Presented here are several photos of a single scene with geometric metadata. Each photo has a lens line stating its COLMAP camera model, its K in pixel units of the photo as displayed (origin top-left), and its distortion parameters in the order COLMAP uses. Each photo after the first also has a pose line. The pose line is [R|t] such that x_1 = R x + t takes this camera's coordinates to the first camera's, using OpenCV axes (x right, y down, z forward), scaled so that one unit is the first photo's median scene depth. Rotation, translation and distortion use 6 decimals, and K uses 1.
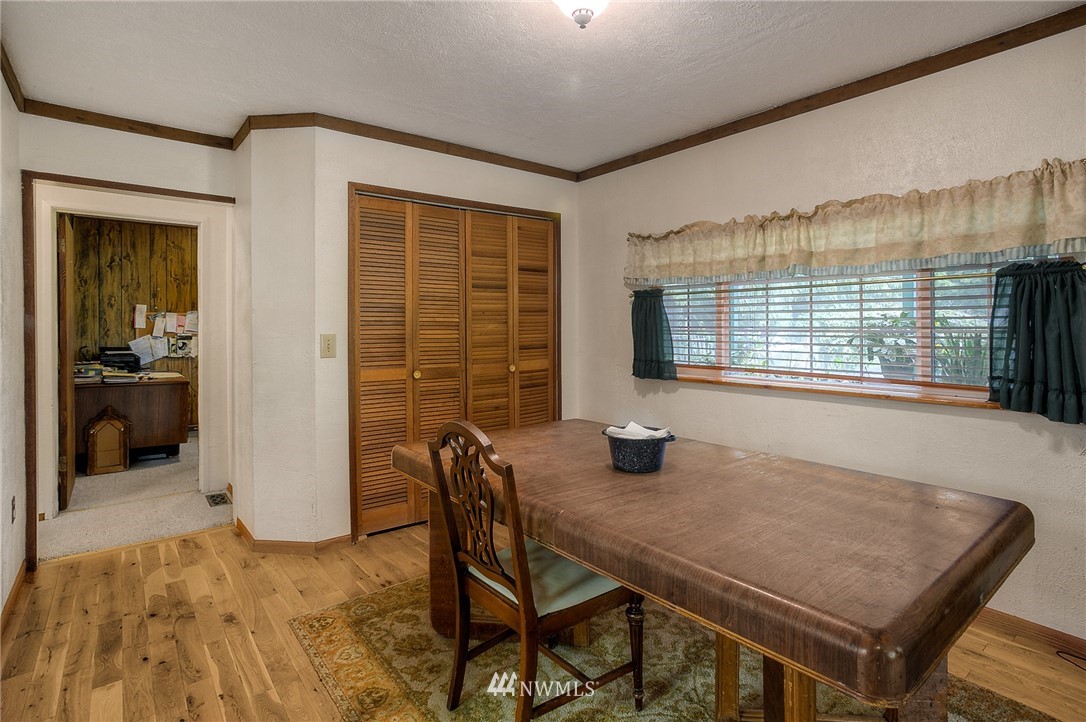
lens RADIAL K [[542.4, 0, 562.3], [0, 542.4, 325.6], [0, 0, 1]] dist [-0.013238, -0.004318]
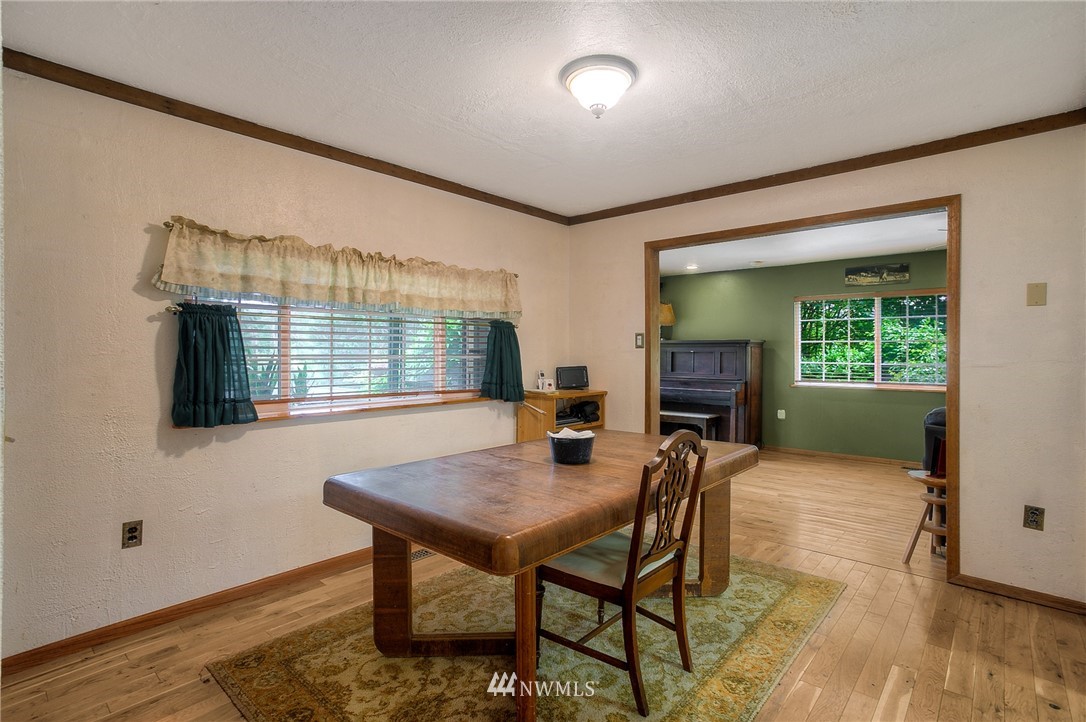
lens RADIAL K [[542.4, 0, 538.1], [0, 542.4, 358.7], [0, 0, 1]] dist [-0.013238, -0.004318]
pose [[-0.129327, -0.010452, 0.991547, -0.682863], [0.000178, 0.999944, 0.010564, -0.001383], [-0.991602, 0.001542, -0.129318, 0.728086]]
